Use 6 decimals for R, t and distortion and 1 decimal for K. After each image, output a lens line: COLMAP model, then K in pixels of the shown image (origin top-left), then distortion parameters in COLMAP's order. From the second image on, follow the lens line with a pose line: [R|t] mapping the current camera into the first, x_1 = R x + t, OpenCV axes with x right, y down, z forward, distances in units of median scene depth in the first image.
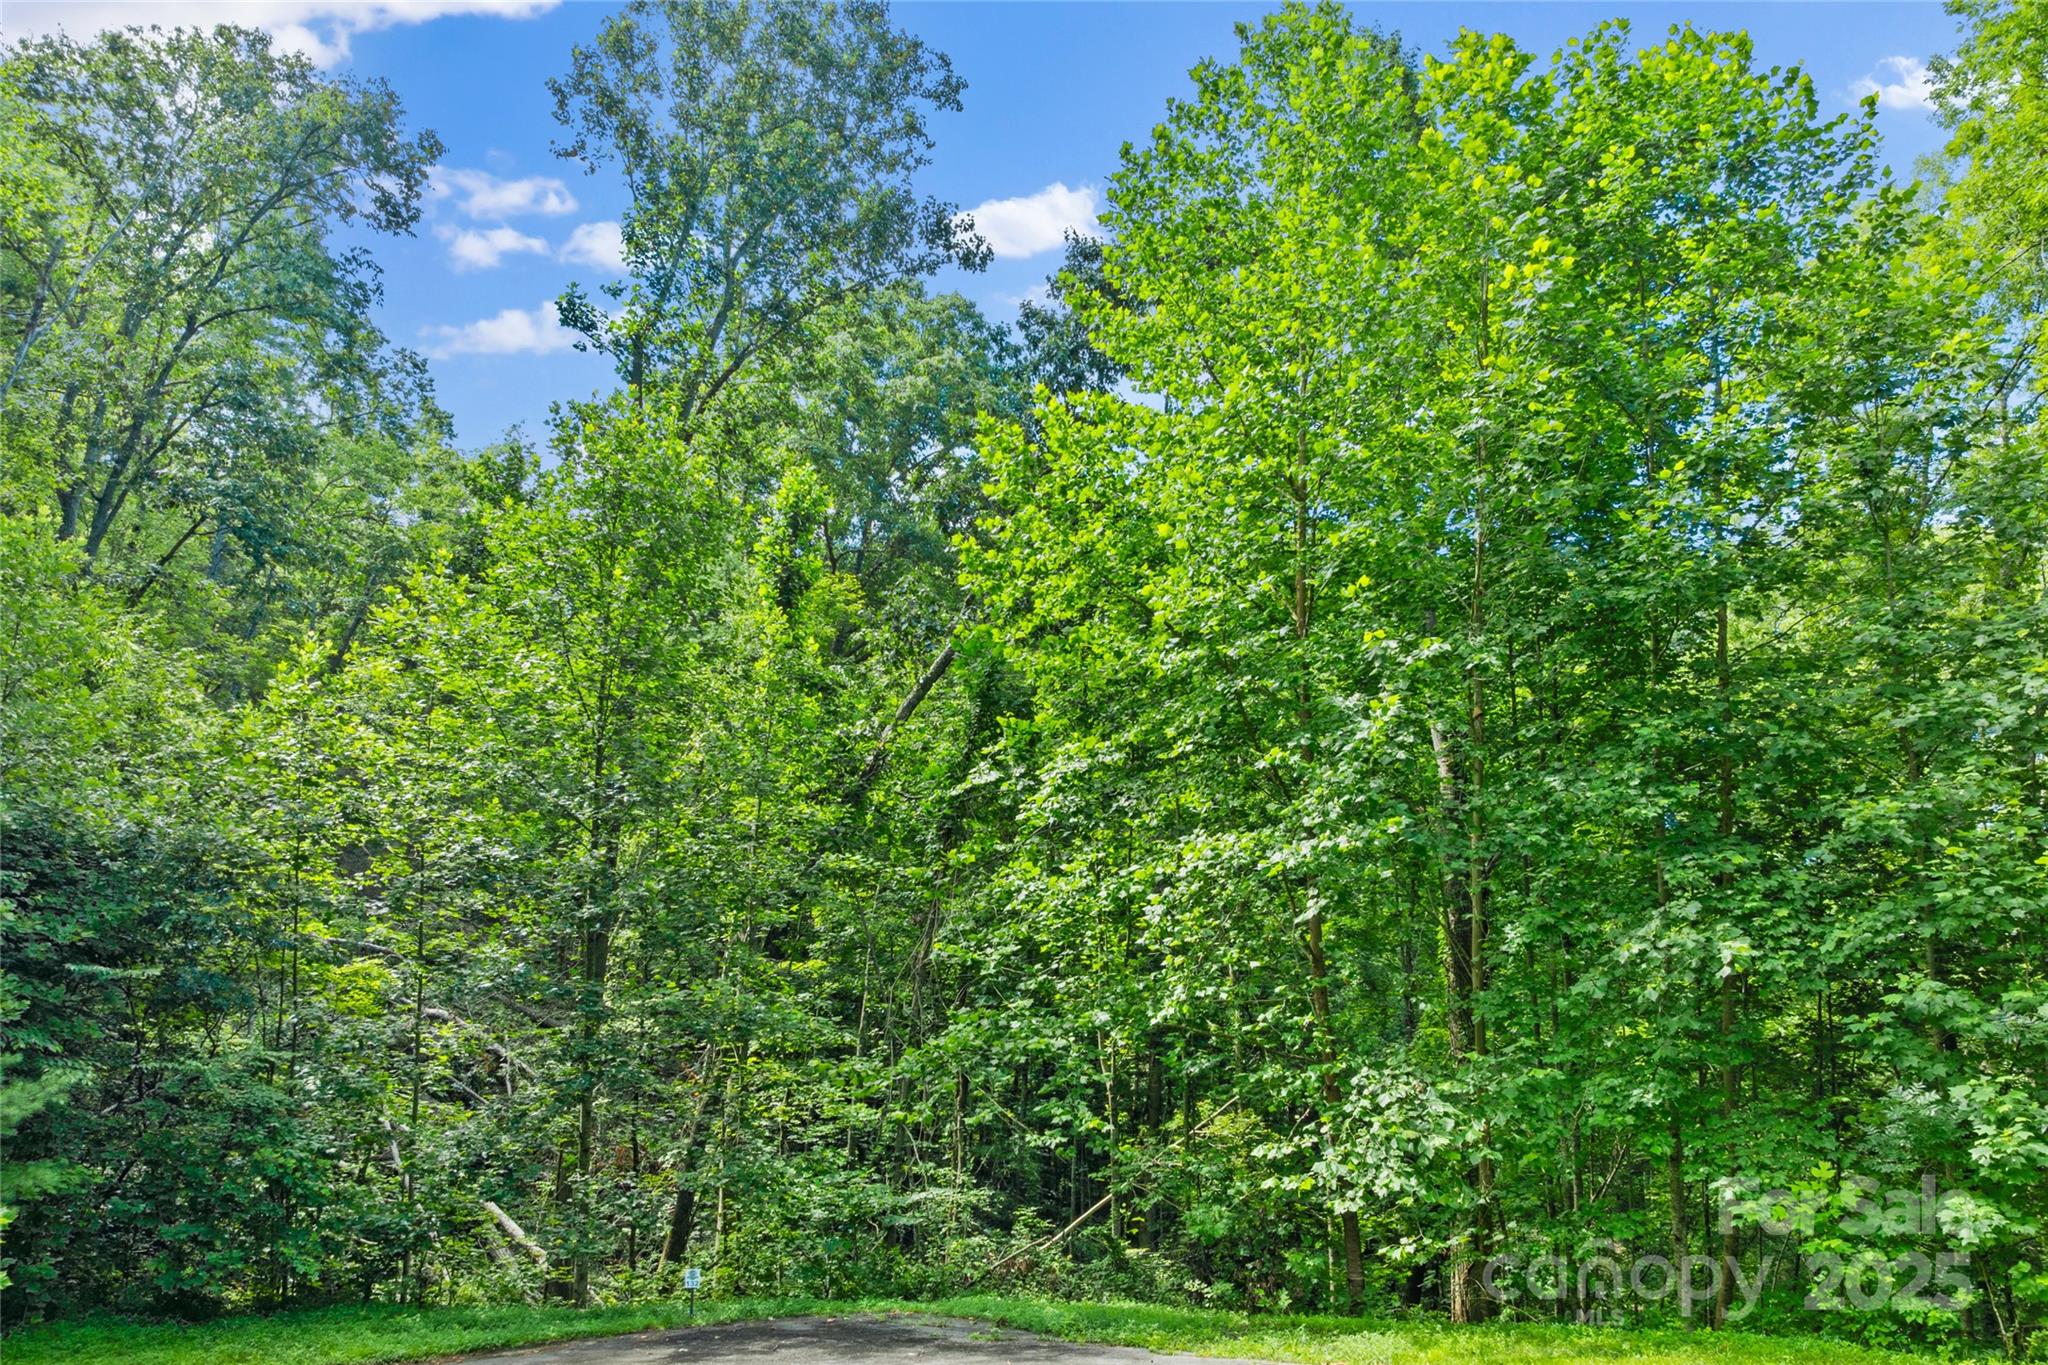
lens RADIAL K [[1453.2, 0, 1018.7], [0, 1453.2, 756.1], [0, 0, 1]] dist [-0.039689, -0.001072]
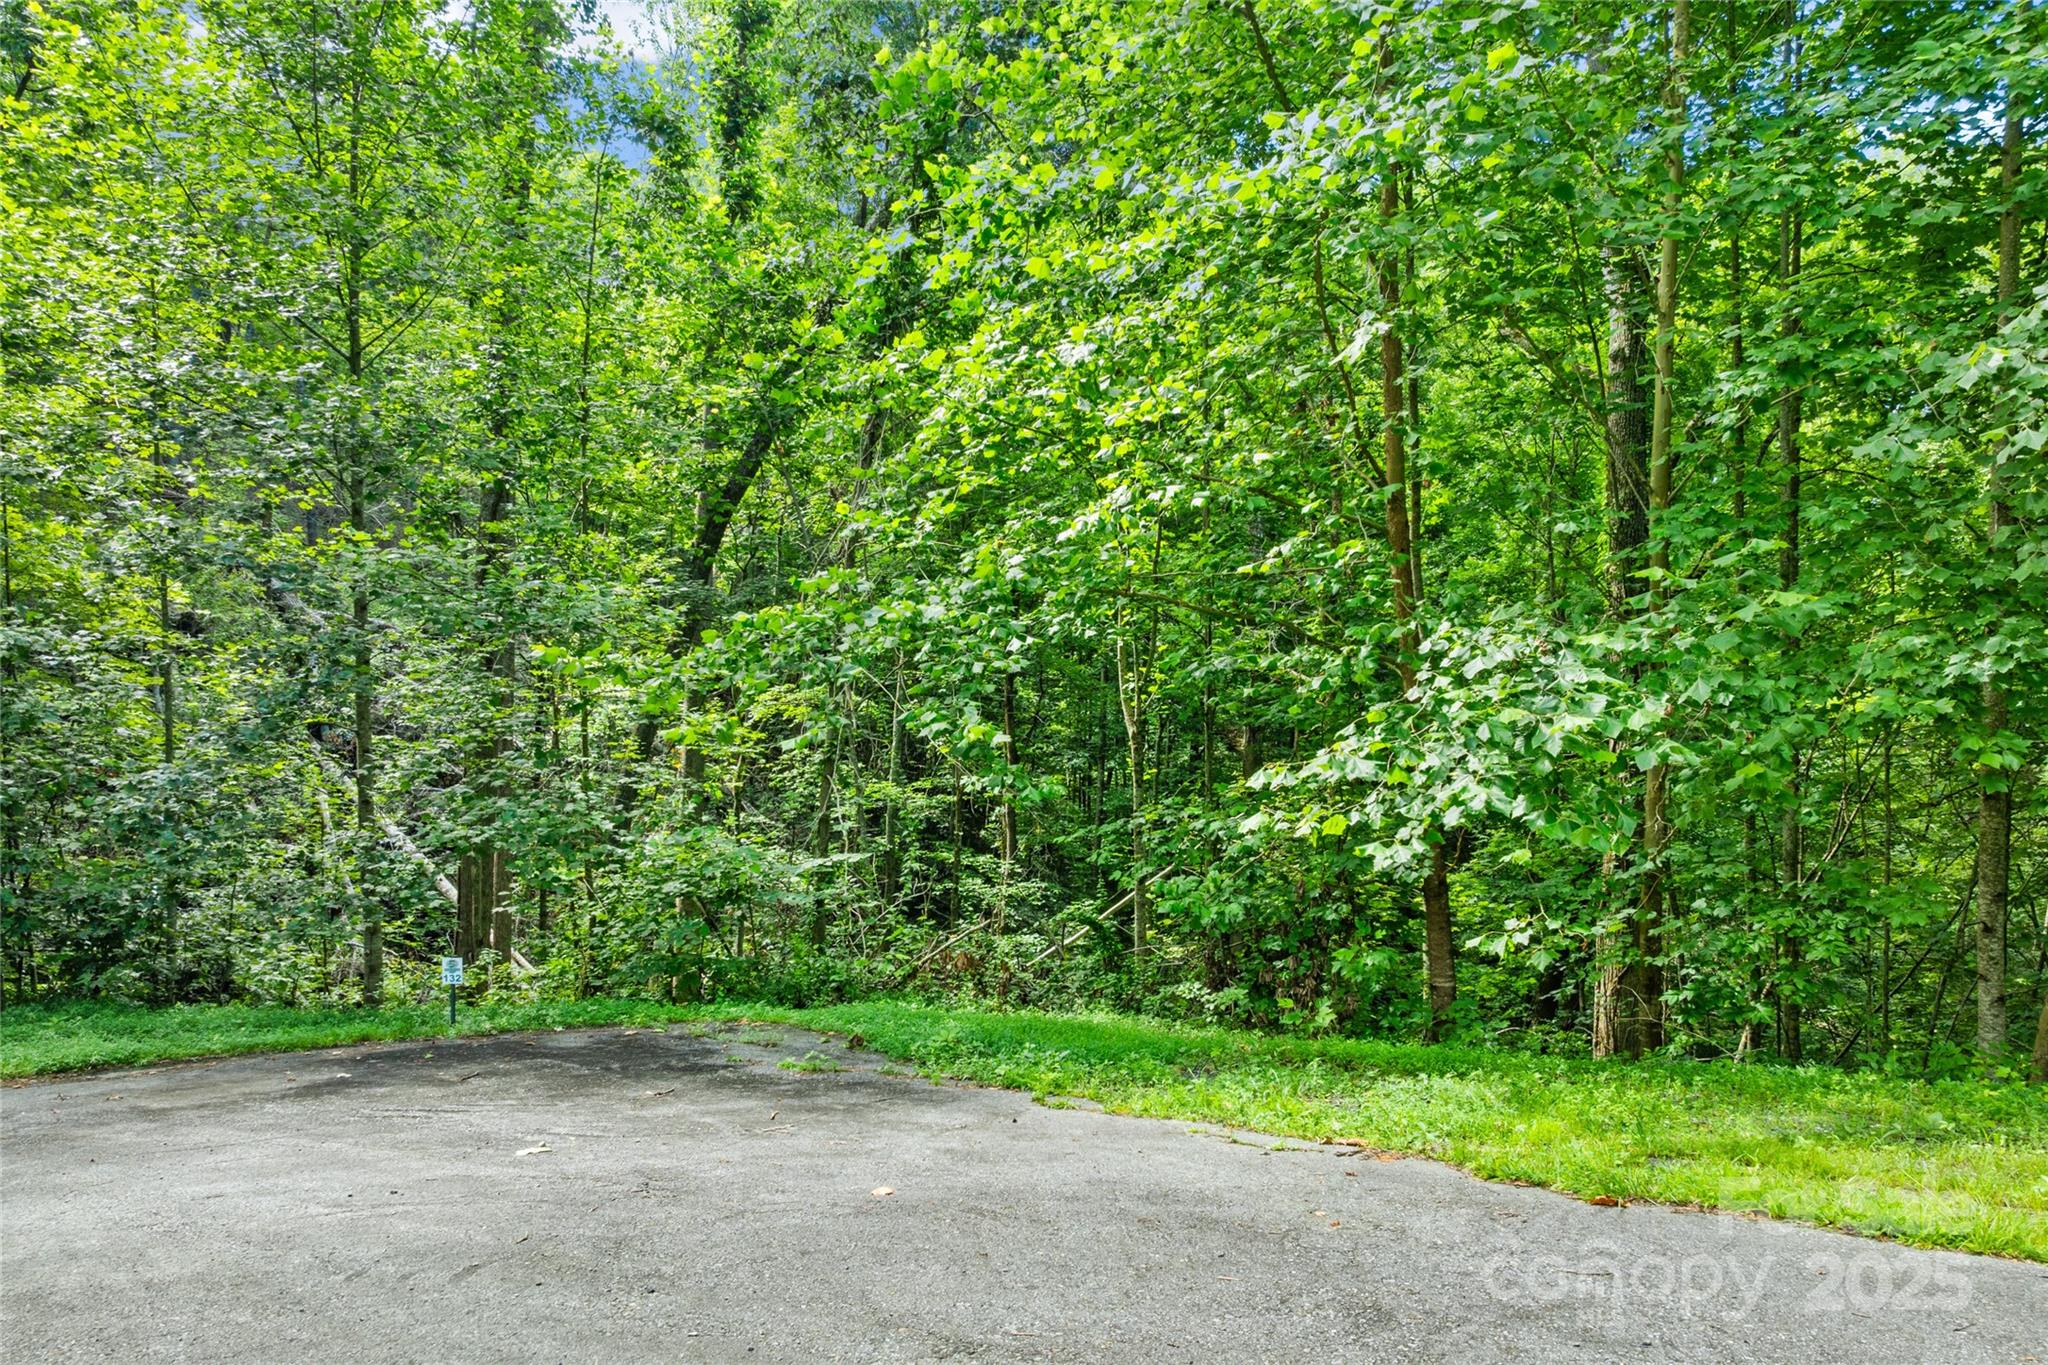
lens RADIAL K [[1427.9, 0, 1022.5], [0, 1427.9, 740.6], [0, 0, 1]] dist [-0.001332, -0.063196]
pose [[0.994545, -0.005150, -0.104177, 0.126456], [0.023389, 0.984356, 0.174629, 0.151908], [0.101648, -0.176113, 0.979108, 0.410741]]
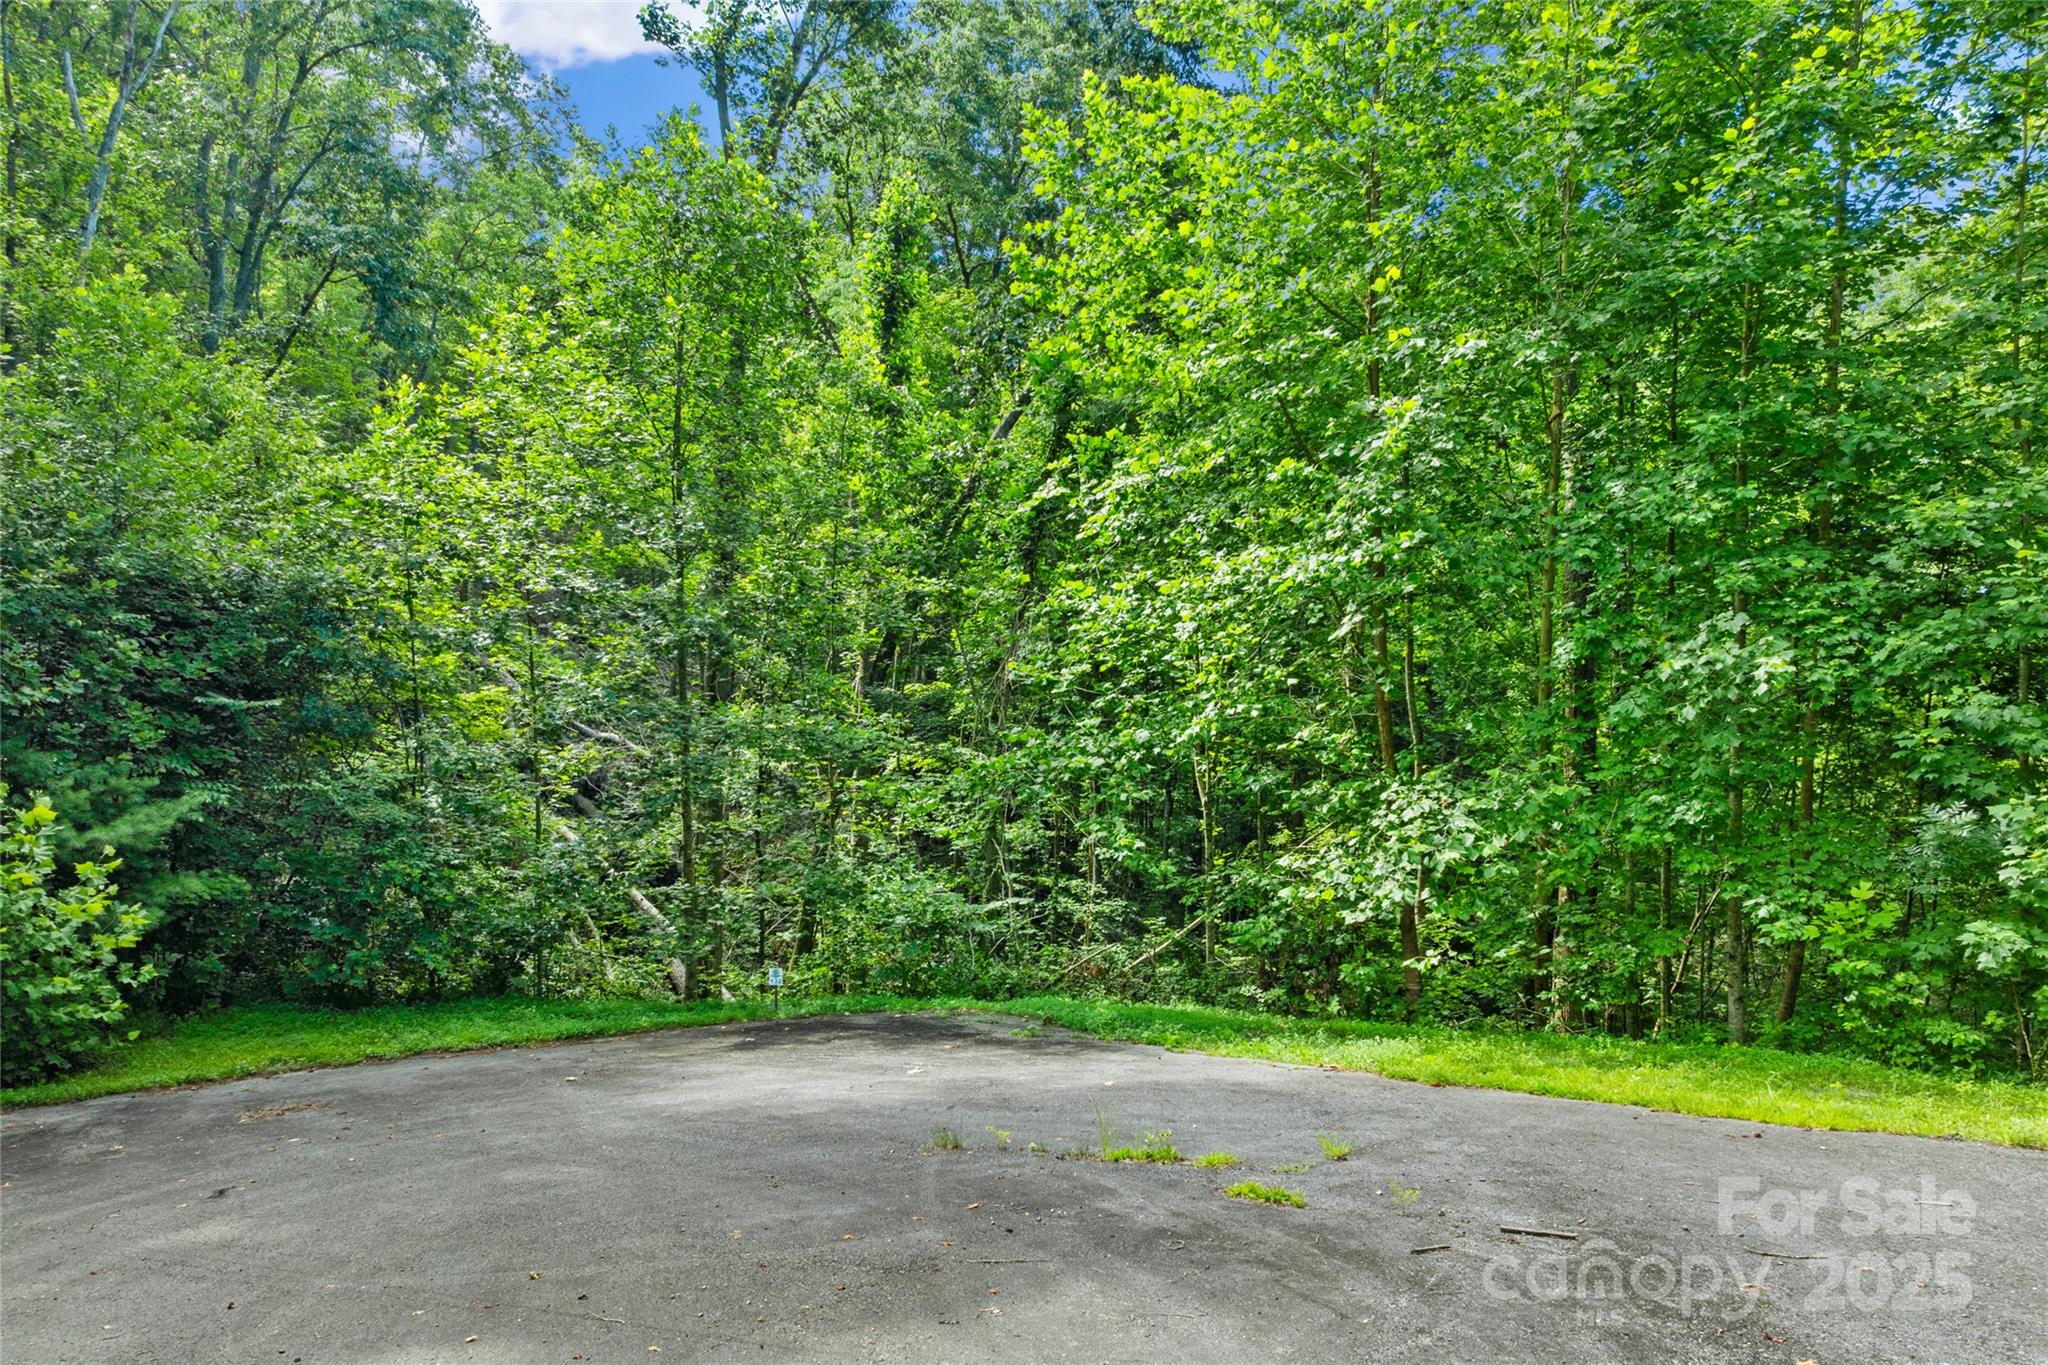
lens RADIAL K [[1453.2, 0, 1018.7], [0, 1453.2, 756.1], [0, 0, 1]] dist [-0.039689, -0.001072]
pose [[0.990354, -0.004331, -0.138490, 0.114226], [0.030558, 0.981728, 0.187821, 0.002437], [0.135146, -0.190242, 0.972391, 0.002586]]
